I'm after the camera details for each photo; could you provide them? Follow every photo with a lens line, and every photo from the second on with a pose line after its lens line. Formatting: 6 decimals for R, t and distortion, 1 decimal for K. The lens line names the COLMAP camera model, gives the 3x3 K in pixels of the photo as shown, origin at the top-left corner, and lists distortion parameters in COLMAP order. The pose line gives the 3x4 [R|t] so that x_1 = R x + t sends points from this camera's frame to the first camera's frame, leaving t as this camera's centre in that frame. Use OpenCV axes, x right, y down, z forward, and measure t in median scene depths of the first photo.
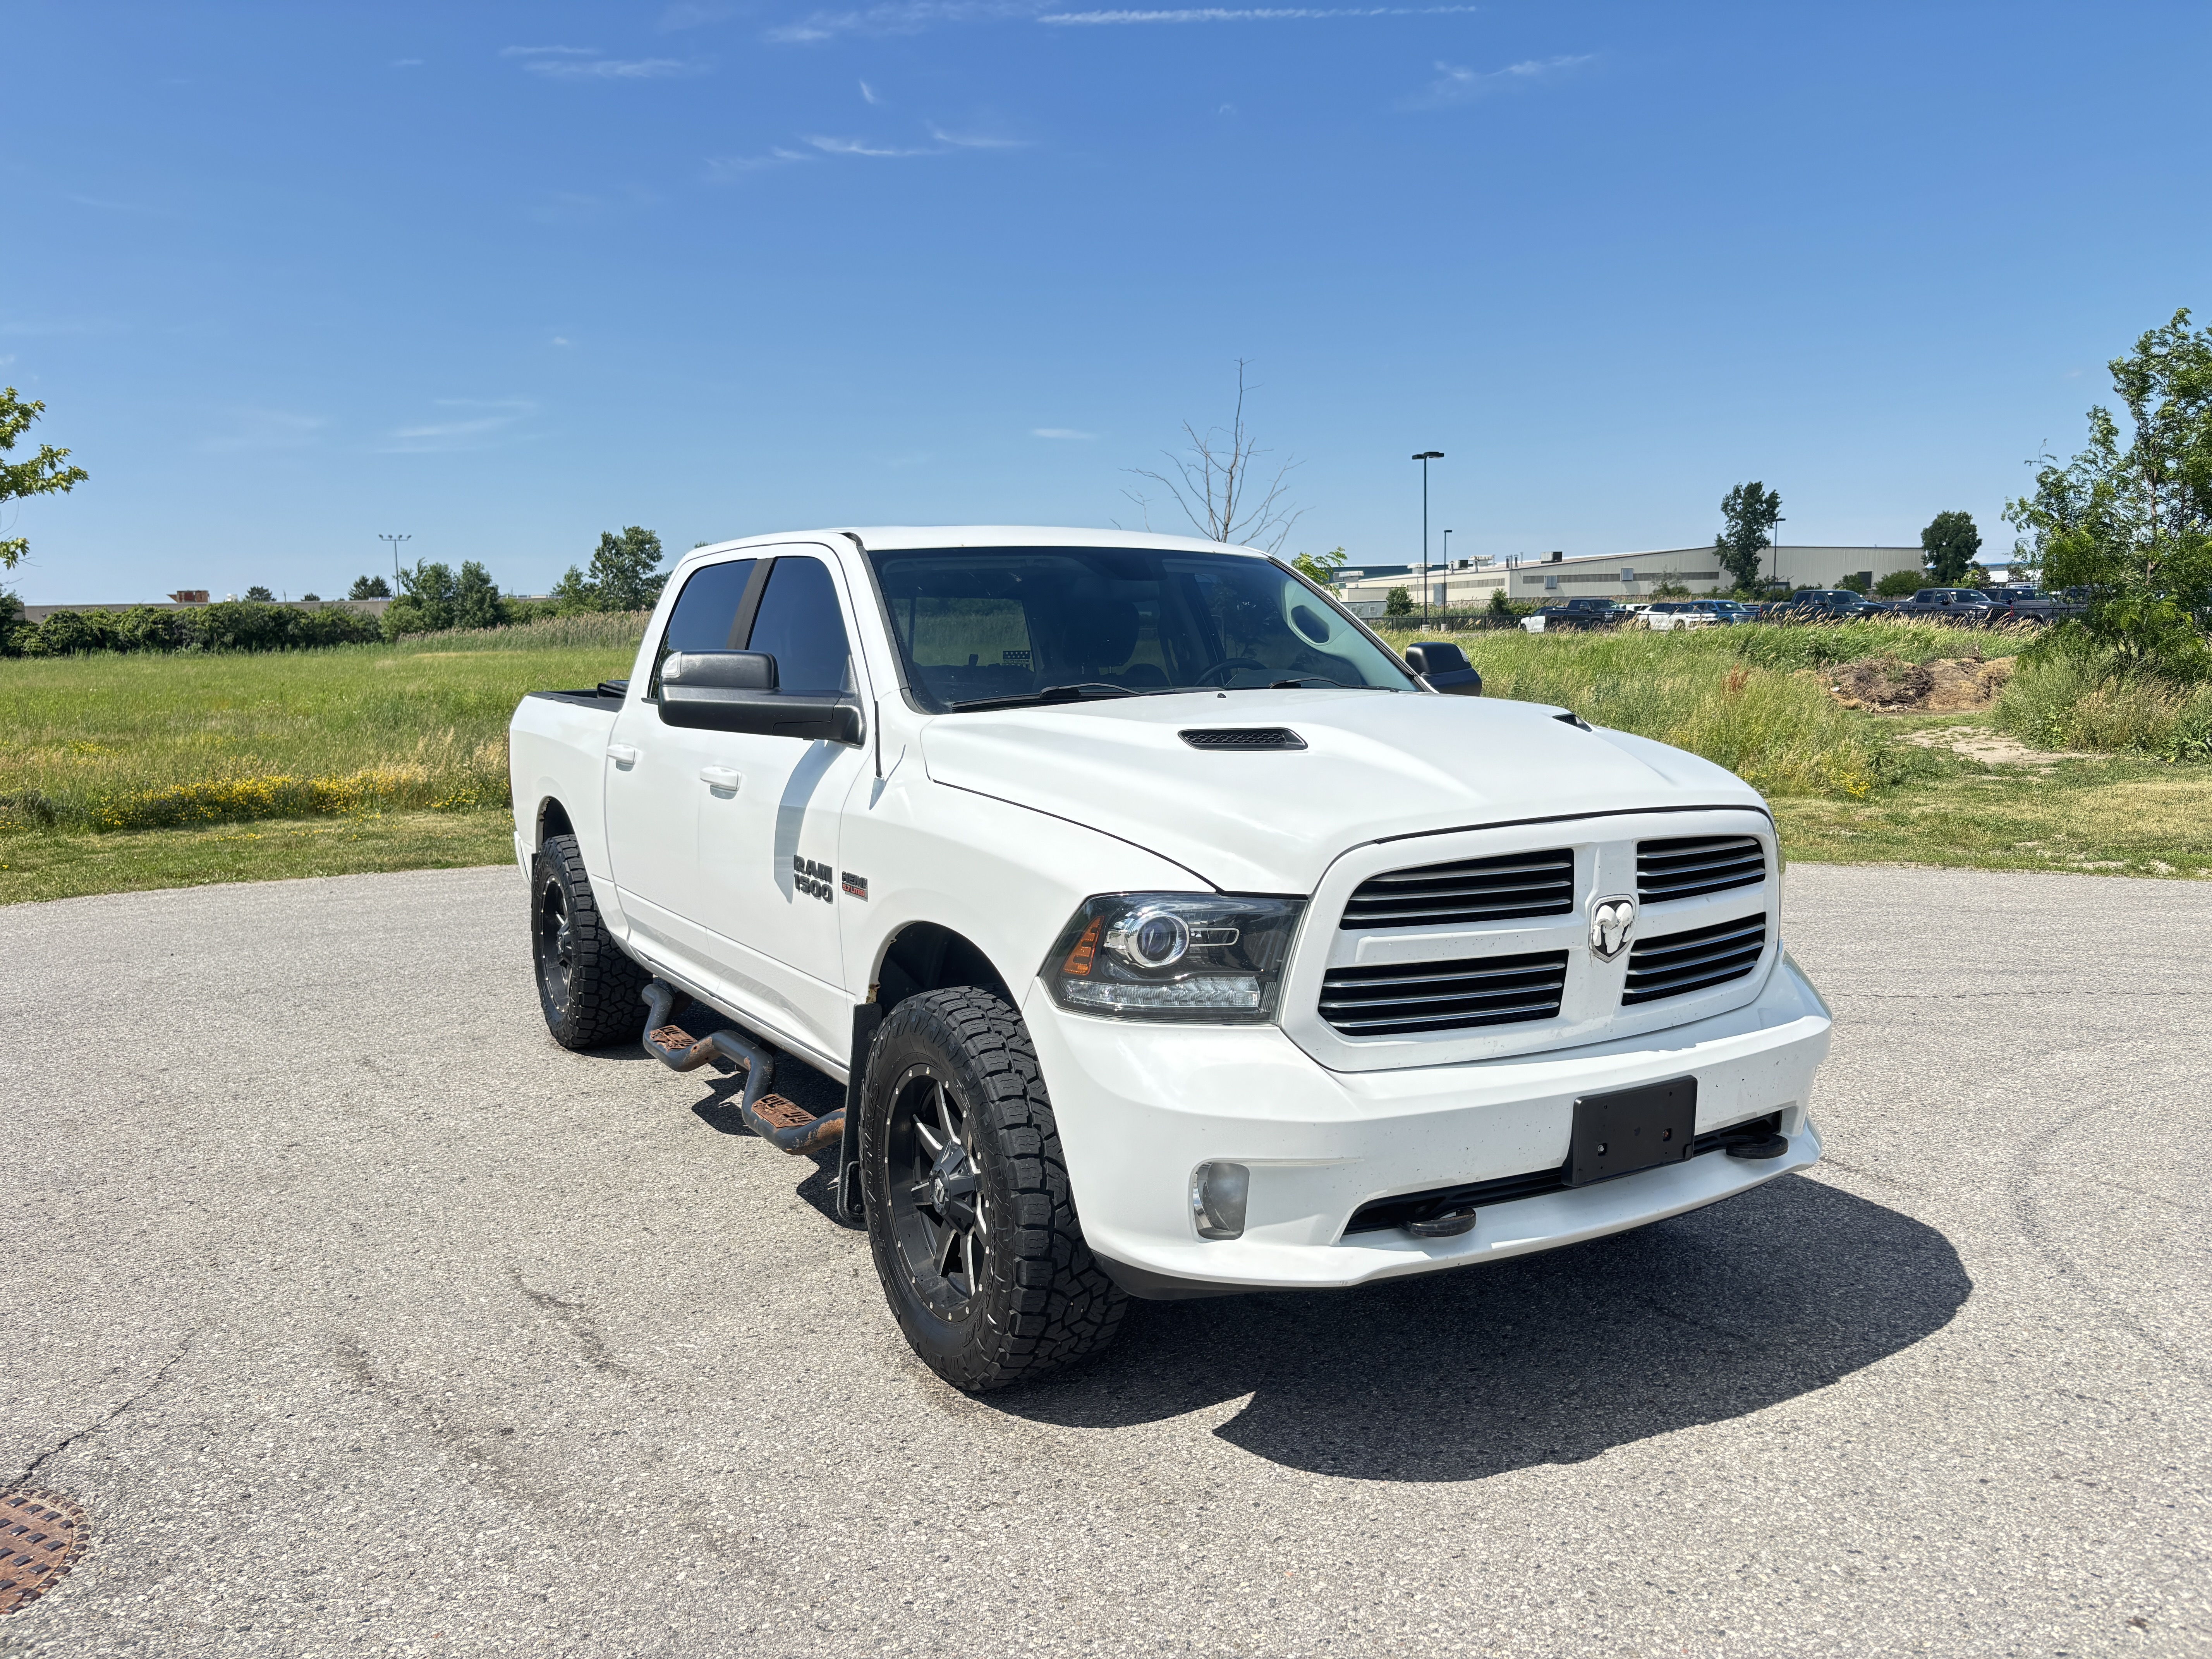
lens RADIAL K [[1660.6, 0, 1107.2], [0, 1660.6, 872.4], [0, 0, 1]] dist [0.048987, -0.043037]
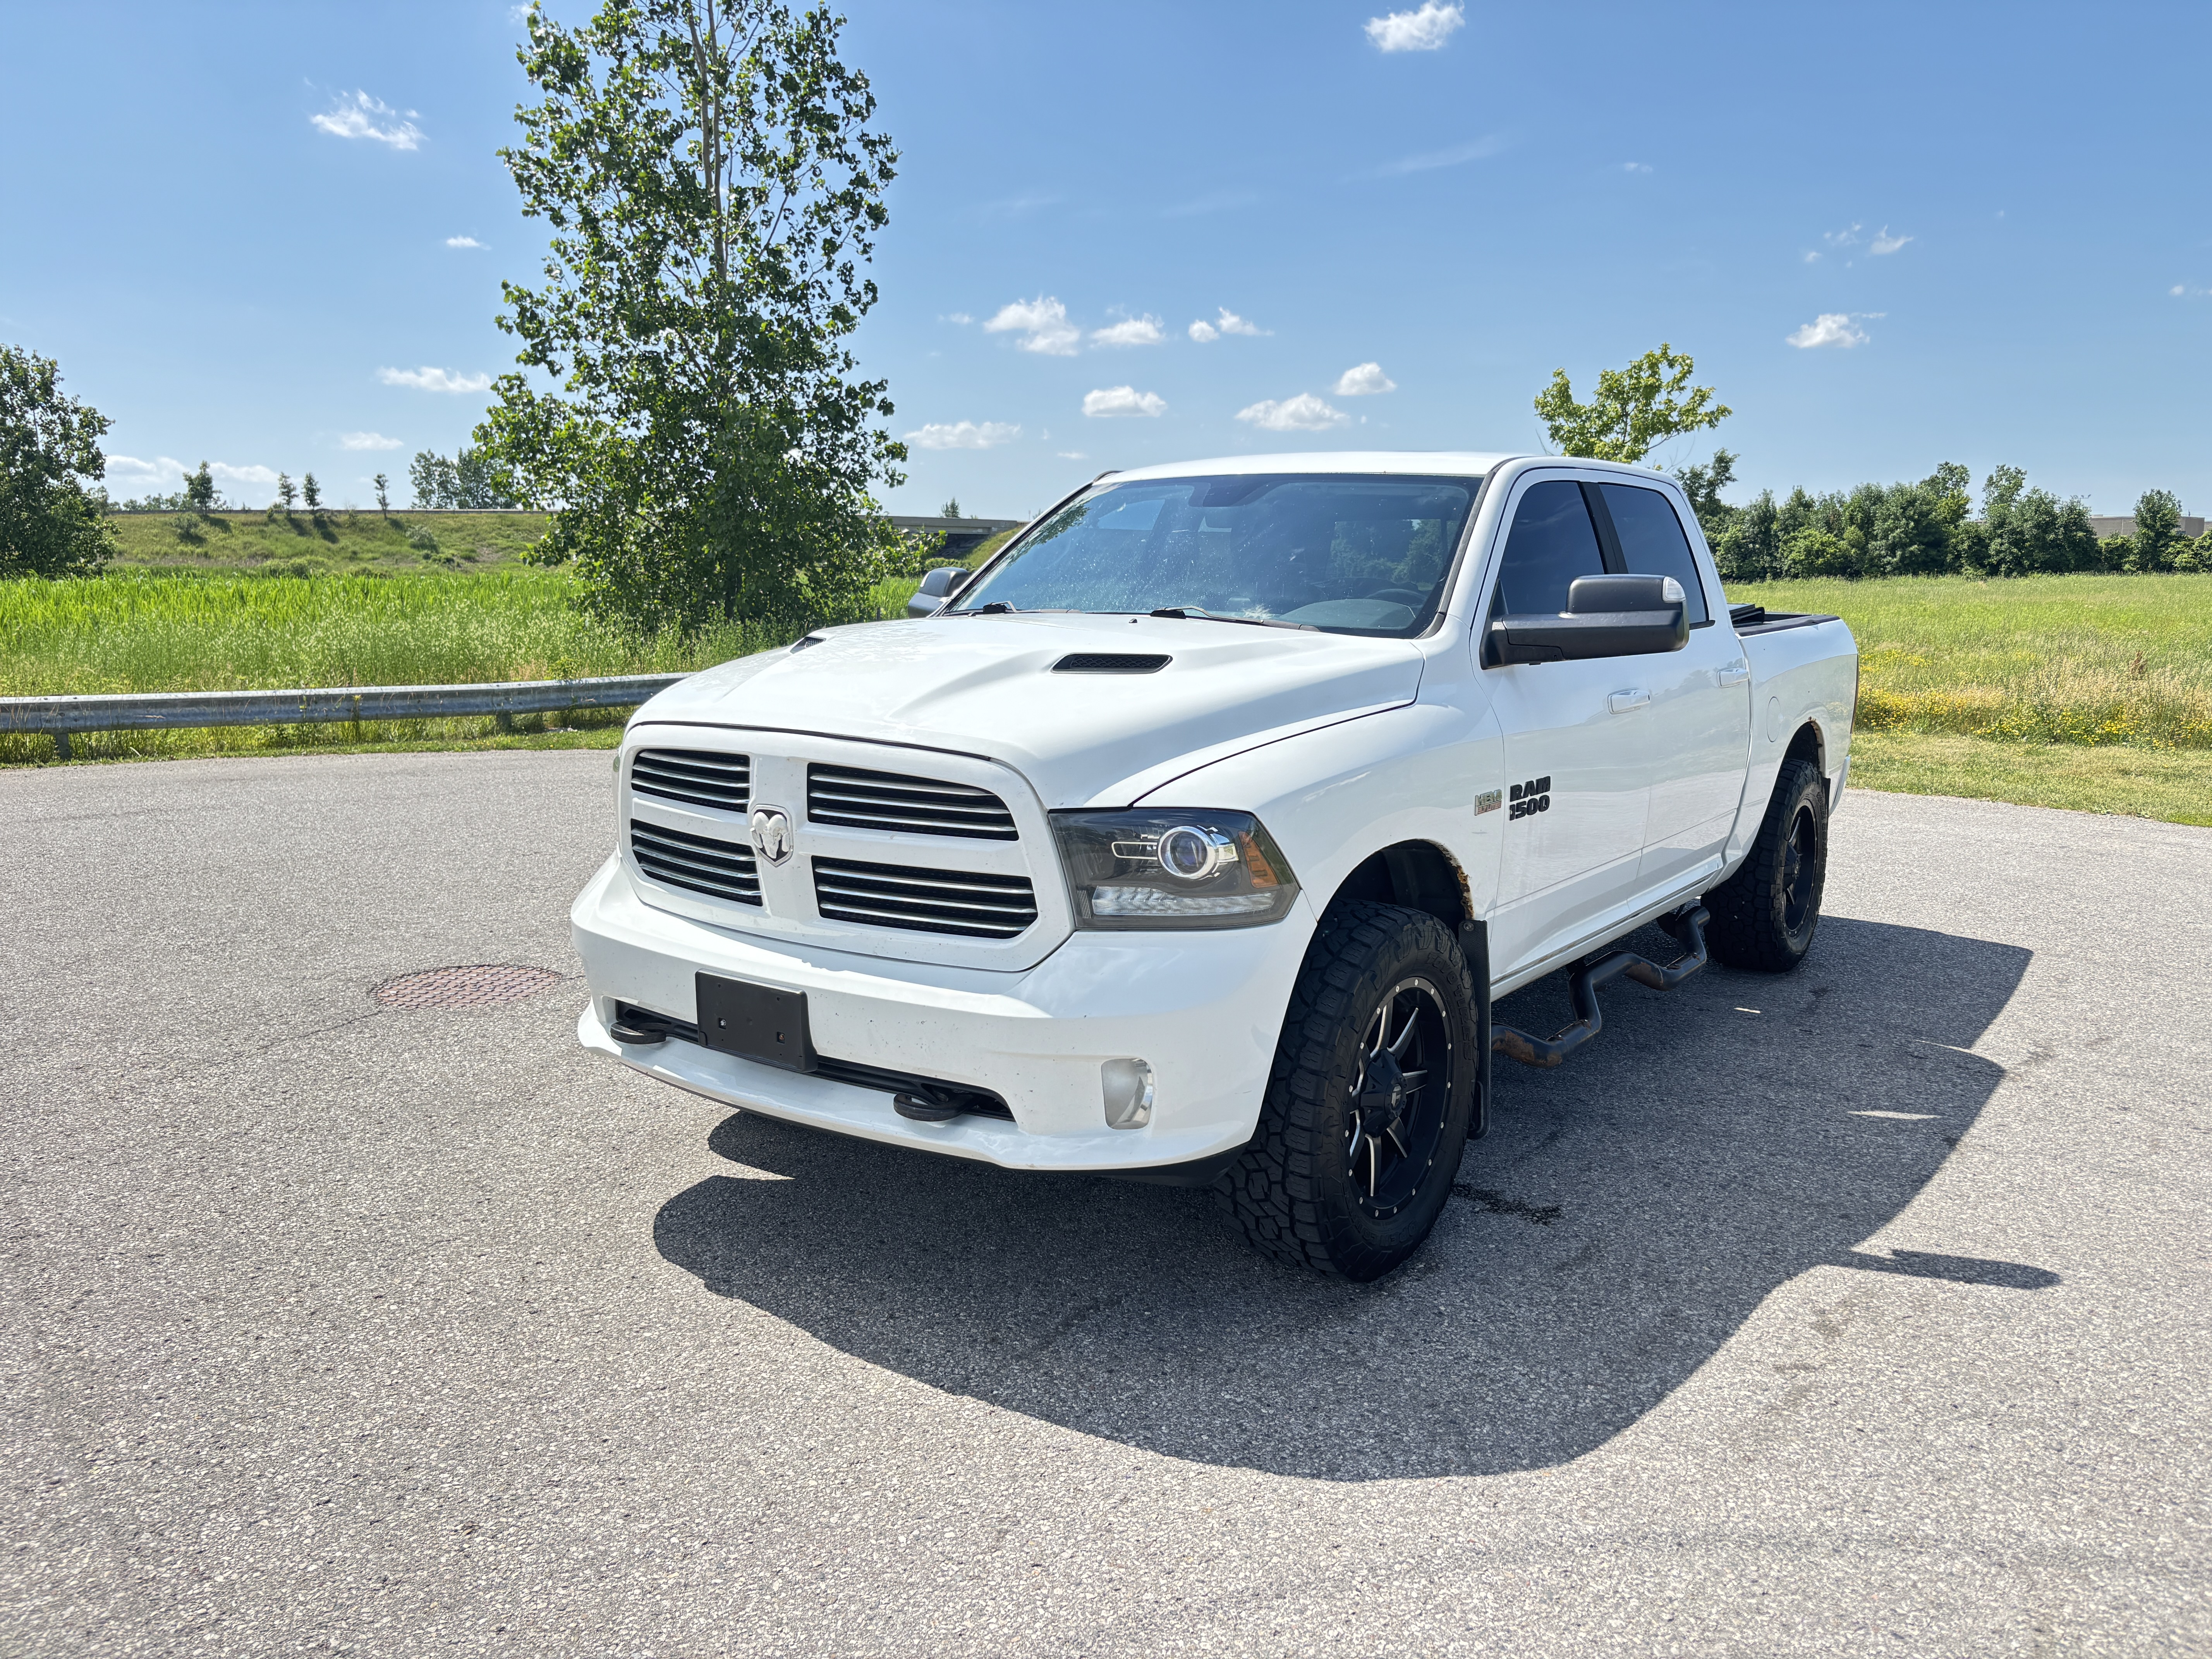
lens RADIAL K [[1675.9, 0, 1123.5], [0, 1675.9, 799.3], [0, 0, 1]] dist [0.012615, 0.027002]
pose [[0.405689, 0.141591, -0.902977, 1.295654], [-0.137313, 0.986158, 0.092942, -0.115725], [0.903638, 0.086285, 0.419516, 0.697597]]
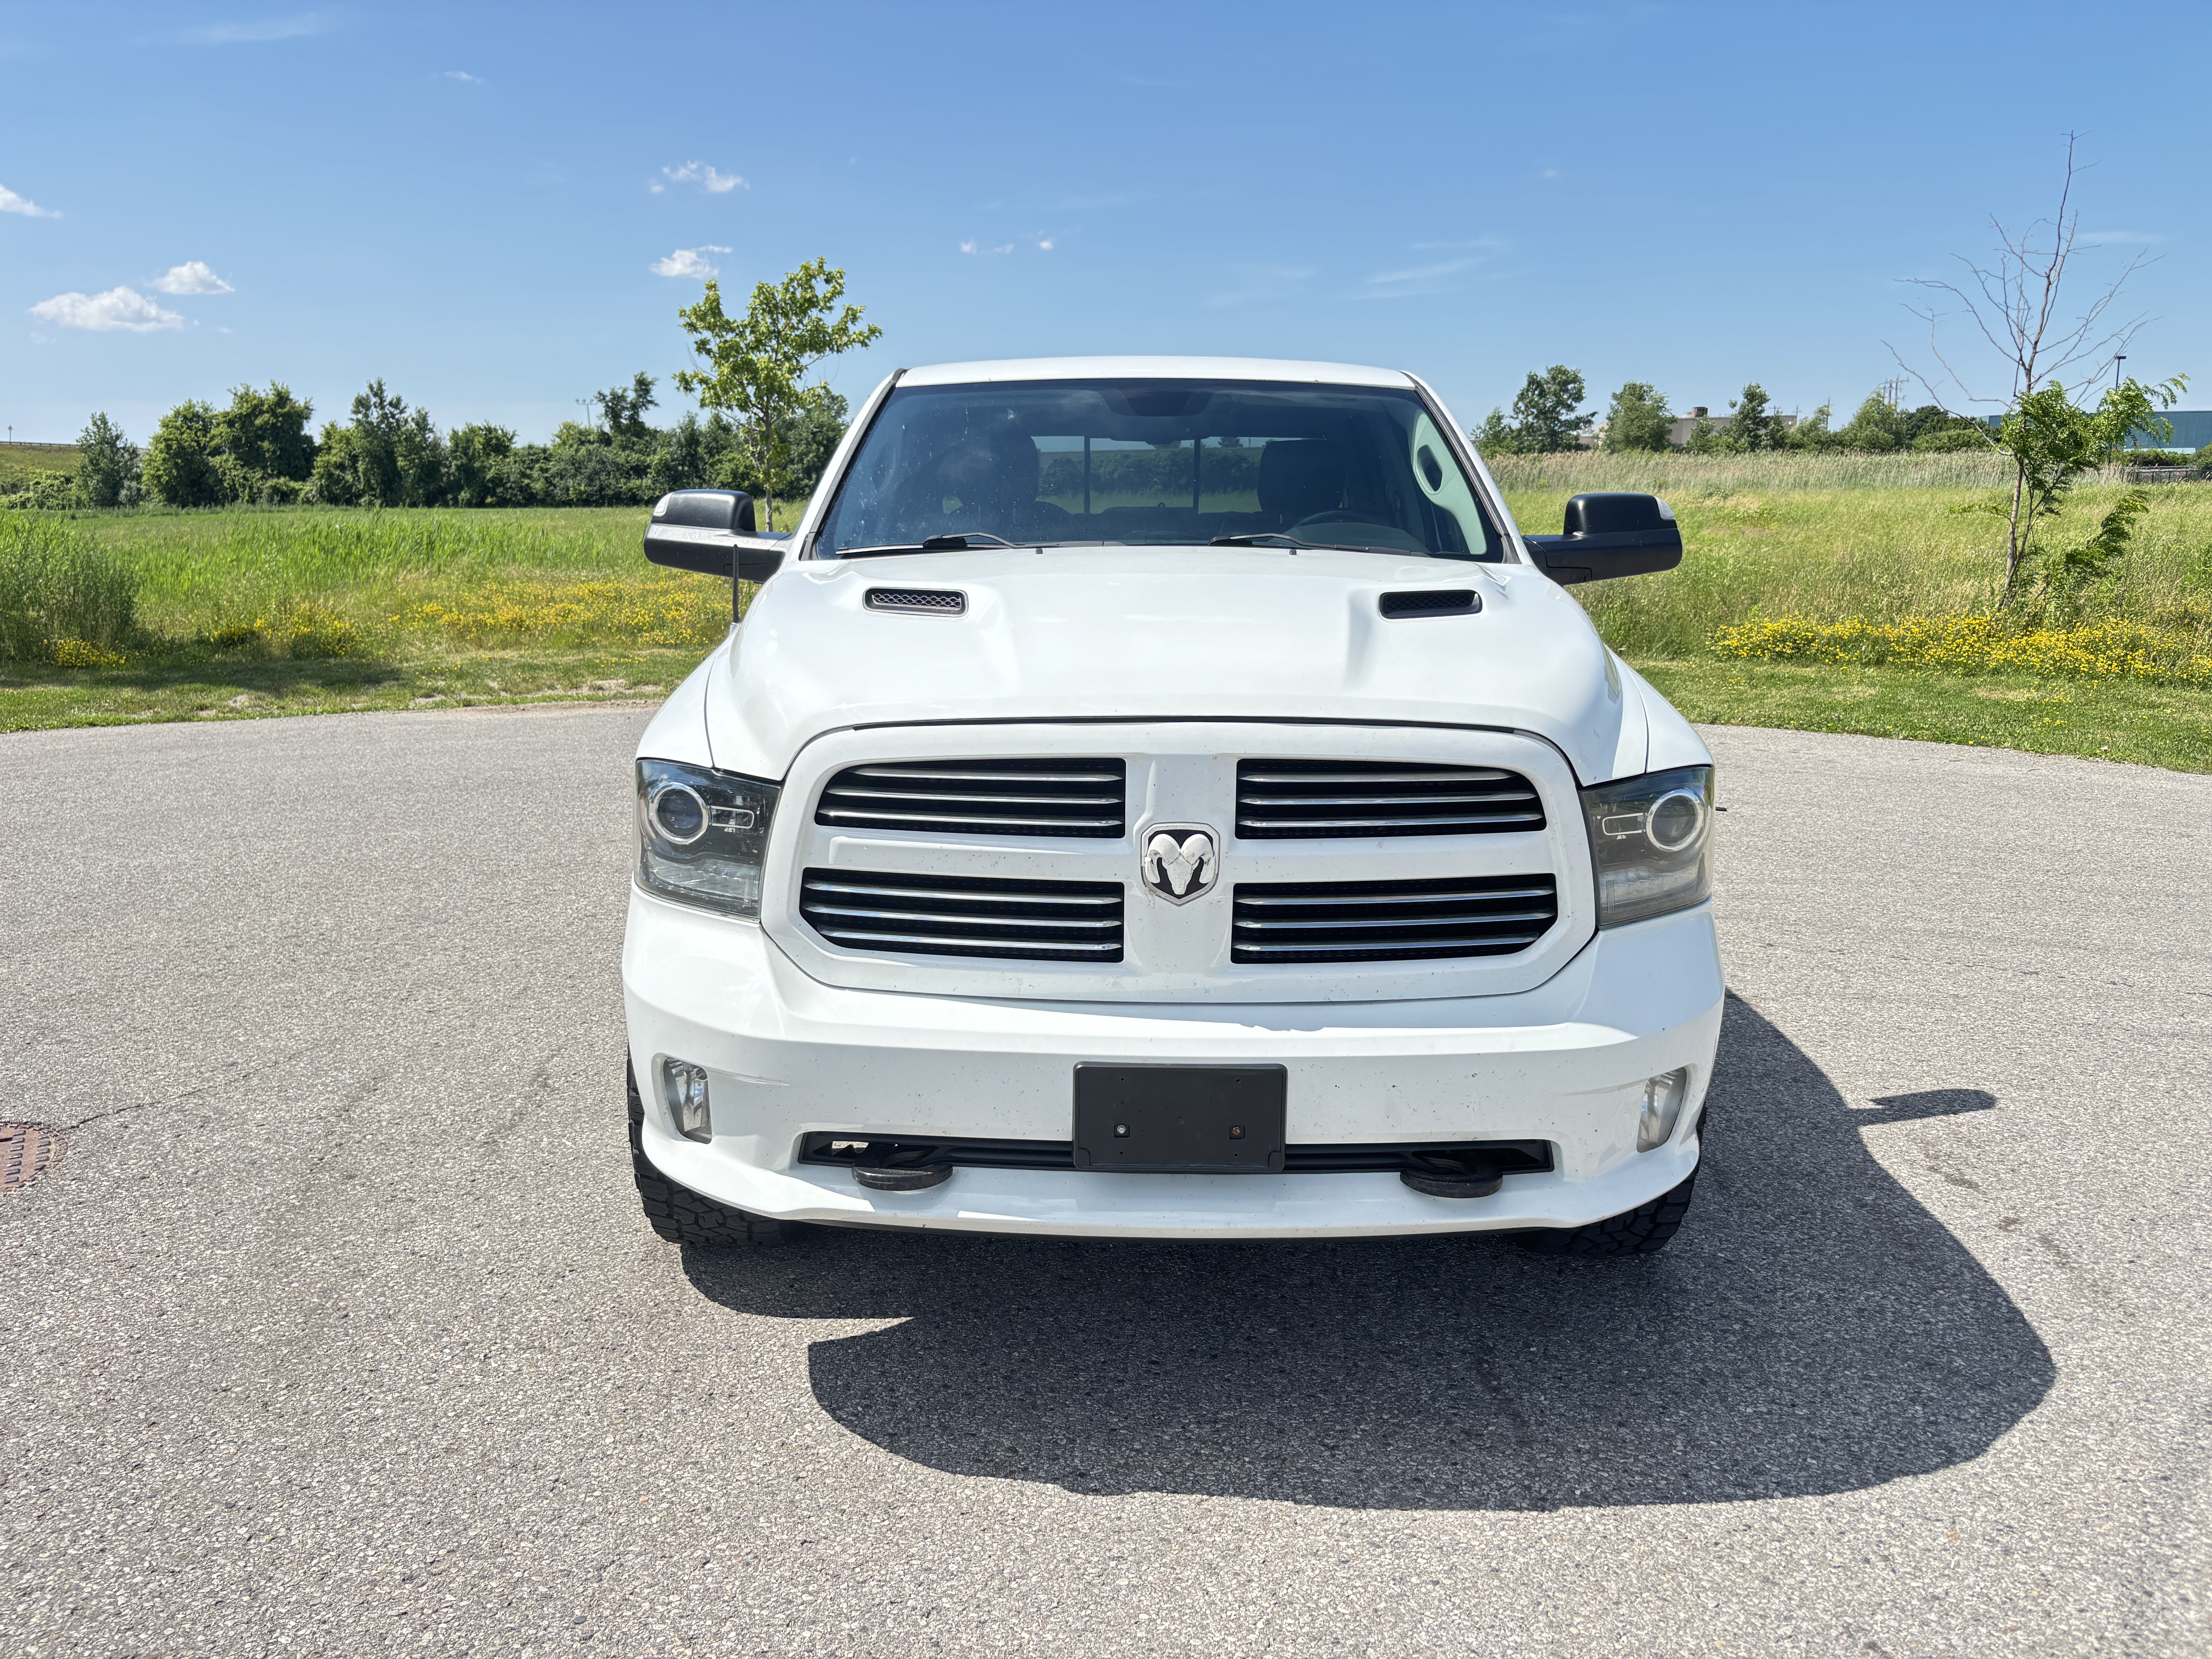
lens RADIAL K [[1662.6, 0, 1077.5], [0, 1662.6, 844.1], [0, 0, 1]] dist [0.050592, -0.059863]
pose [[0.853210, 0.119887, -0.507601, 0.619072], [-0.082029, 0.991956, 0.096403, -0.044889], [0.515076, -0.040614, 0.856182, 0.279781]]
